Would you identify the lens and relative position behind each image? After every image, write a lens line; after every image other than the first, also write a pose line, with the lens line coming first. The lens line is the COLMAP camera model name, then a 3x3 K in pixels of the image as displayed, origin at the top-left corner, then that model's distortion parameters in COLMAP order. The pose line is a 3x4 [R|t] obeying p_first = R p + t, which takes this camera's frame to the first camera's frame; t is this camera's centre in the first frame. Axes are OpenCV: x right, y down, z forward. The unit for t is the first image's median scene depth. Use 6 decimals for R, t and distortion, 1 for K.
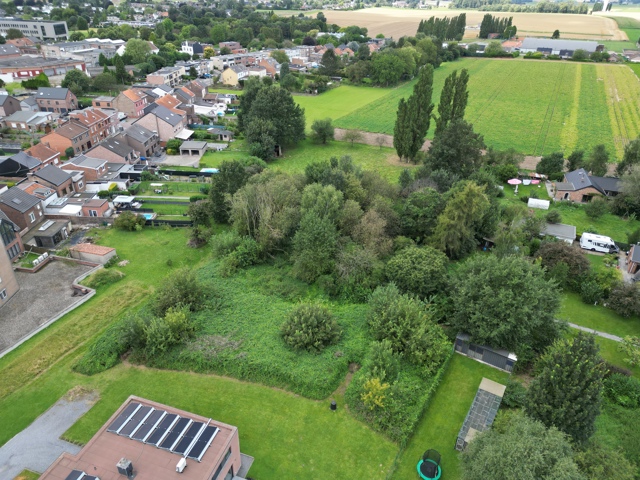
lens RADIAL K [[446.5, 0, 320.0], [0, 446.5, 240.0], [0, 0, 1]] dist [0.065256, -0.047551]
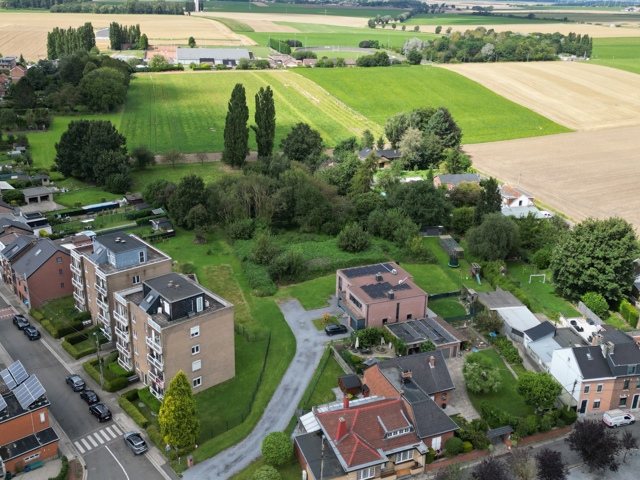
lens RADIAL K [[649.6, 0, 320.0], [0, 649.6, 240.0], [0, 0, 1]] dist [0.141498, -0.287021]
pose [[0.752618, -0.239966, 0.613174, -0.915466], [0.315665, 0.948733, -0.016164, 0.110070], [-0.577860, 0.205723, 0.789782, -0.477580]]
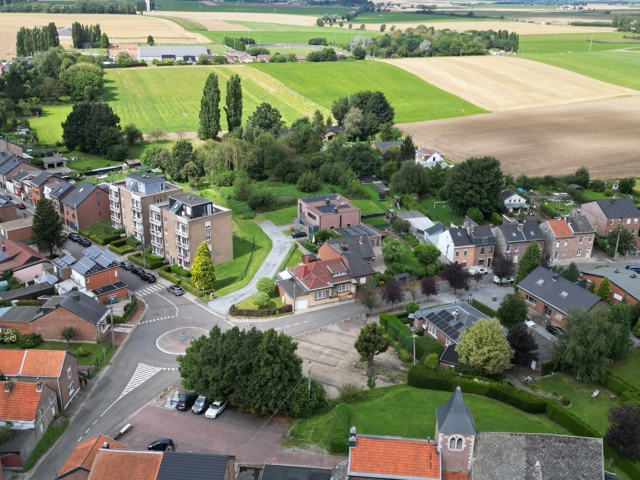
lens RADIAL K [[649.6, 0, 320.0], [0, 649.6, 240.0], [0, 0, 1]] dist [0.141498, -0.287021]
pose [[0.701780, -0.262085, 0.662432, -1.271948], [0.342878, 0.939342, 0.008398, 0.256729], [-0.624452, 0.221240, 0.749075, -0.810220]]
